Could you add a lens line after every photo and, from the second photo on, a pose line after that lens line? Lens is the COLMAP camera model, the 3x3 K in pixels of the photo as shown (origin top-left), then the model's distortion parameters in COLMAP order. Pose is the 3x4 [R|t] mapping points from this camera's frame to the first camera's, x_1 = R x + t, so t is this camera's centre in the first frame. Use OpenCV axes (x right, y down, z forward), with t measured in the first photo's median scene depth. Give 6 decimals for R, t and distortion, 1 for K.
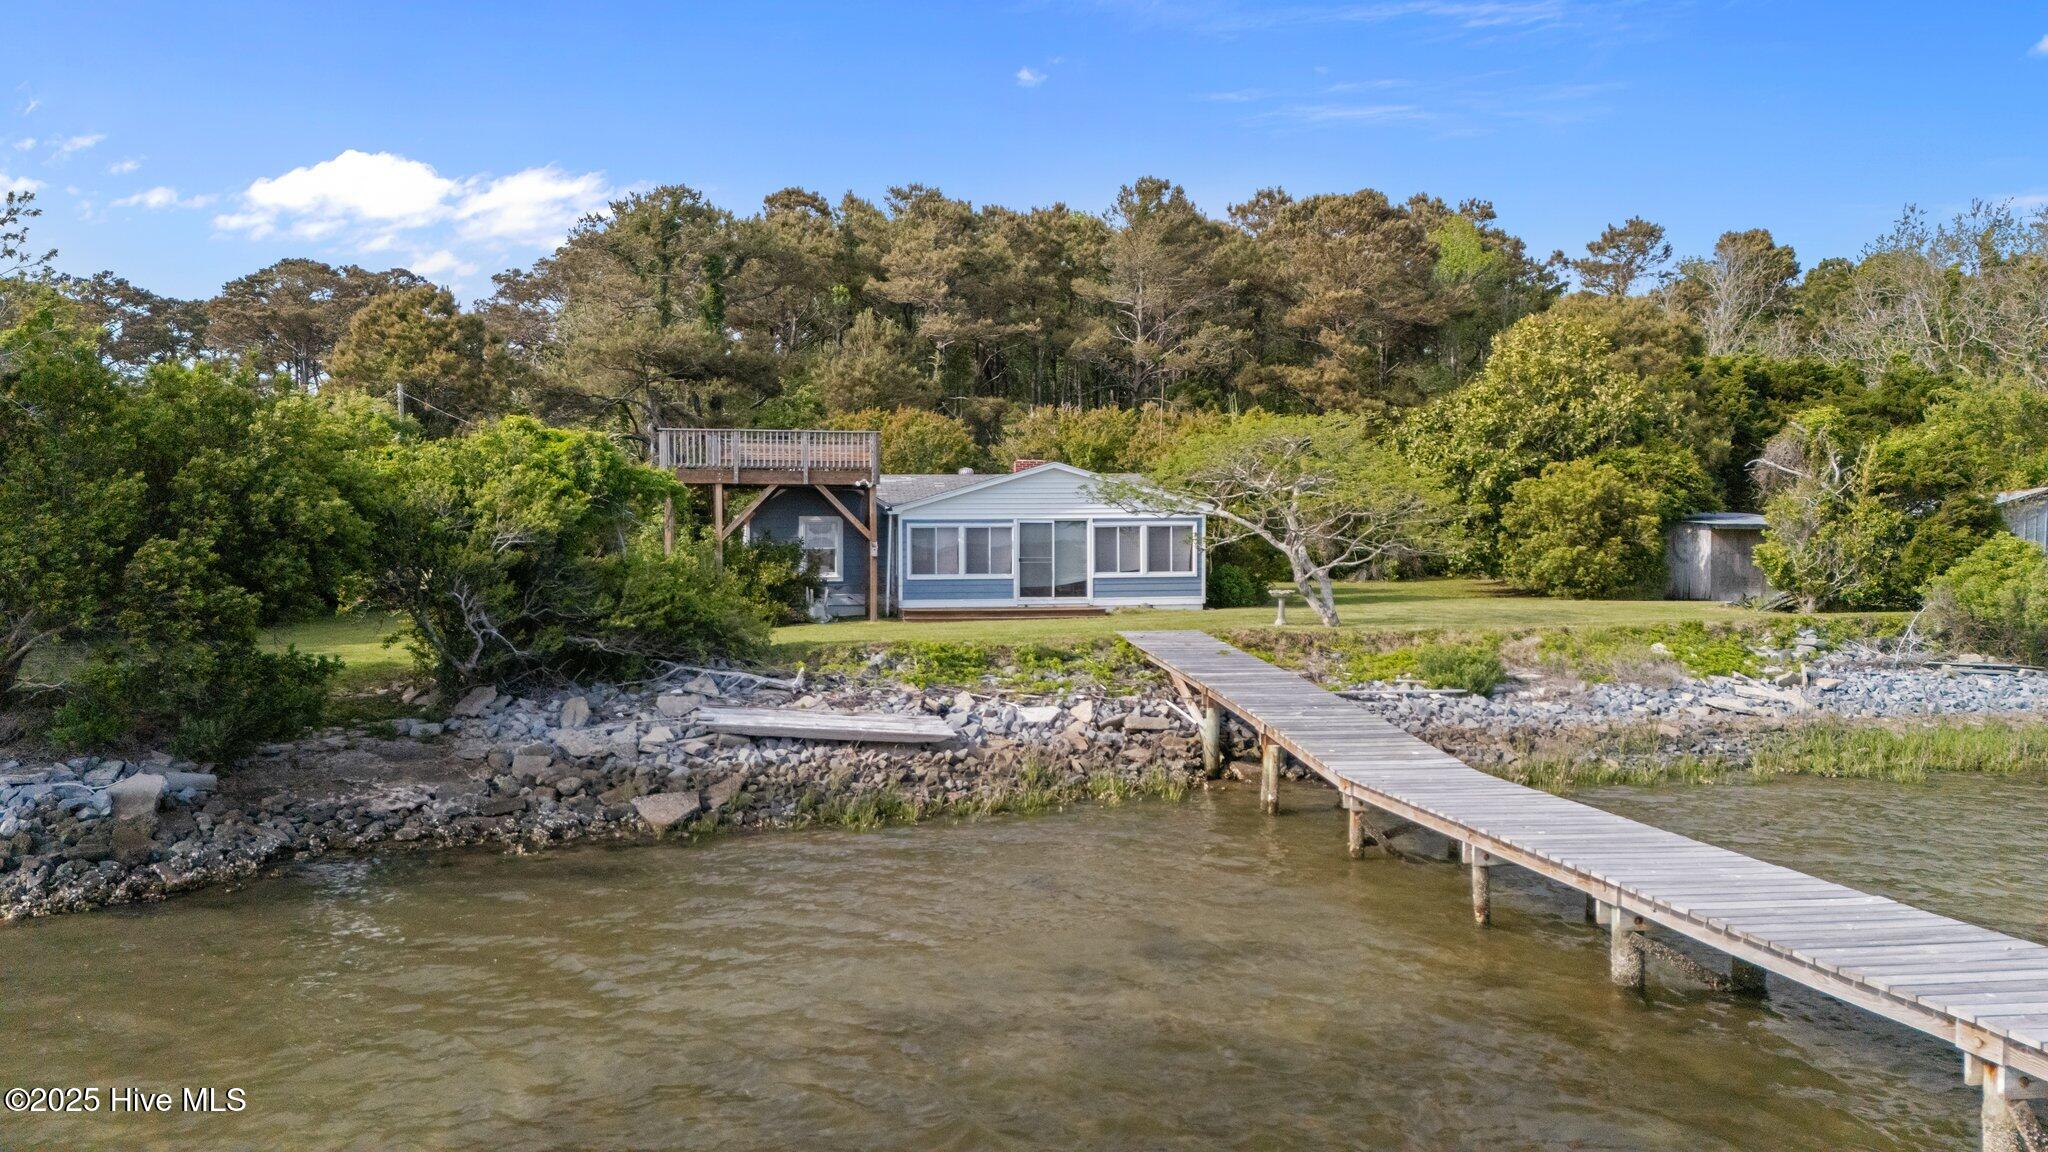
lens RADIAL K [[1549.7, 0, 1020.5], [0, 1549.7, 578.1], [0, 0, 1]] dist [0.070355, 0.004567]
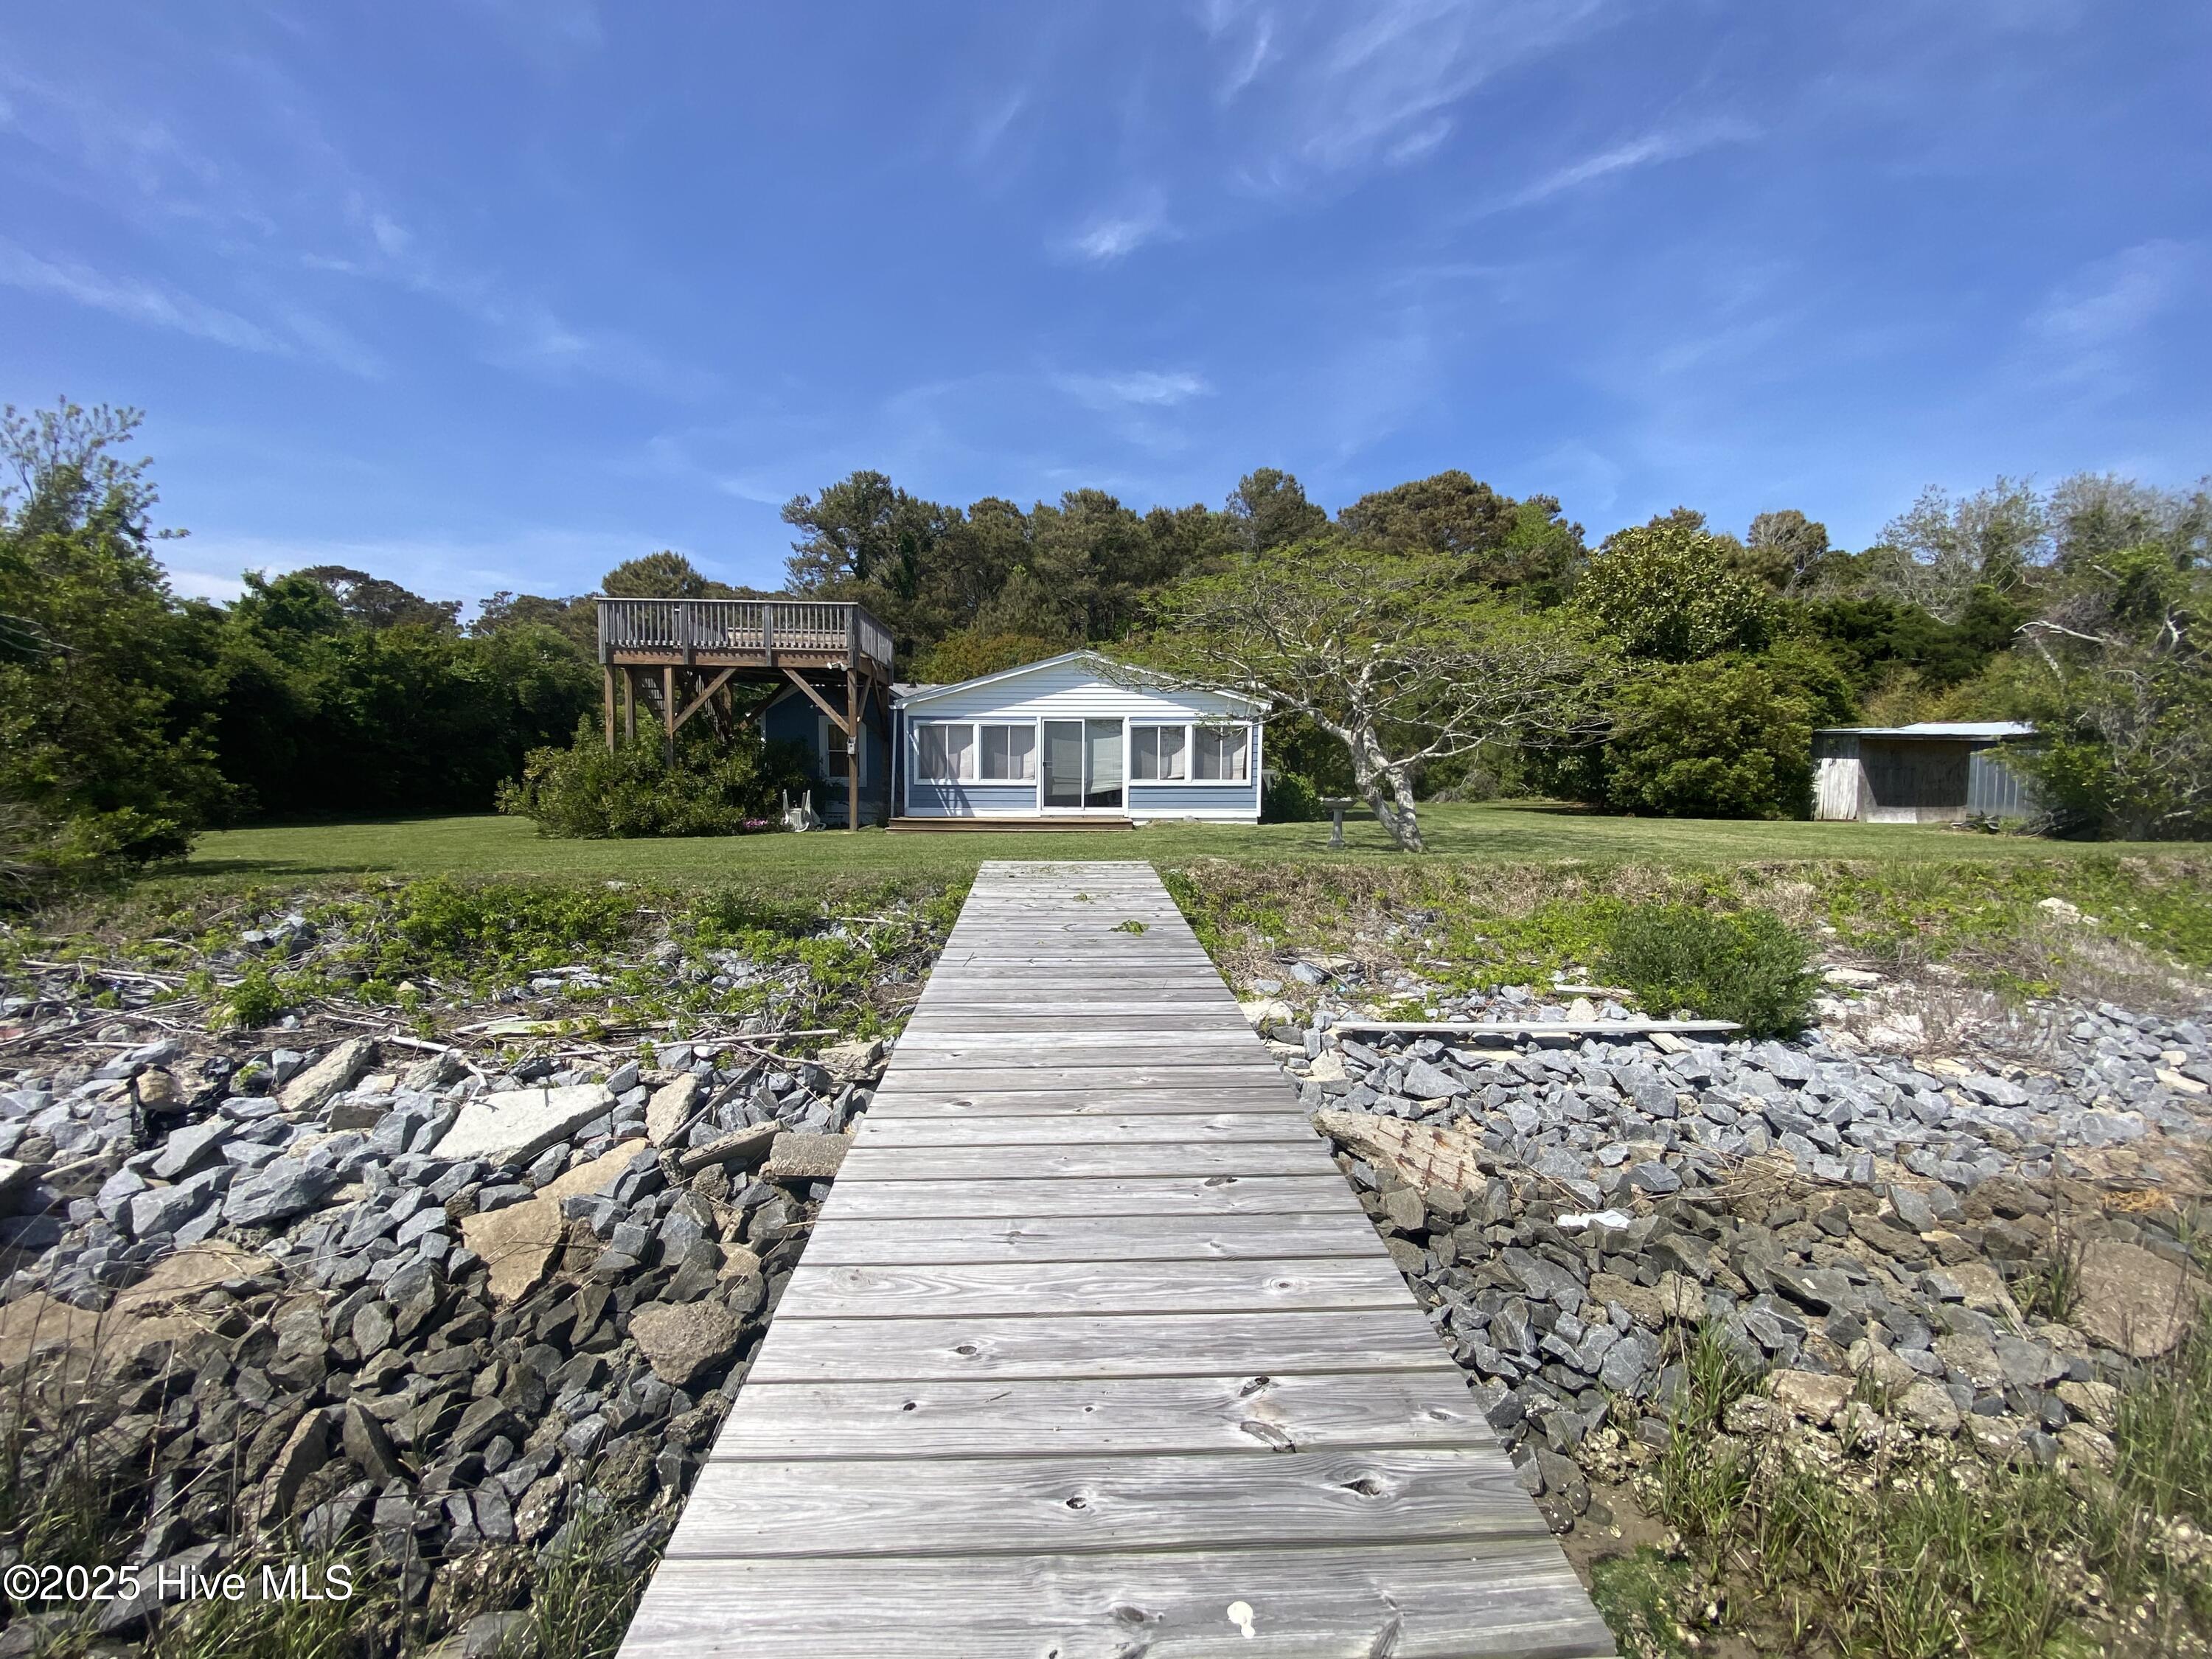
lens RADIAL K [[889.7, 0, 1109.5], [0, 889.7, 815.3], [0, 0, 1]] dist [-0.003807, -0.000381]
pose [[0.990597, 0.015645, -0.135912, 0.105616], [-0.014118, 0.999826, 0.012198, 0.010783], [0.136079, -0.010164, 0.990646, 0.514676]]
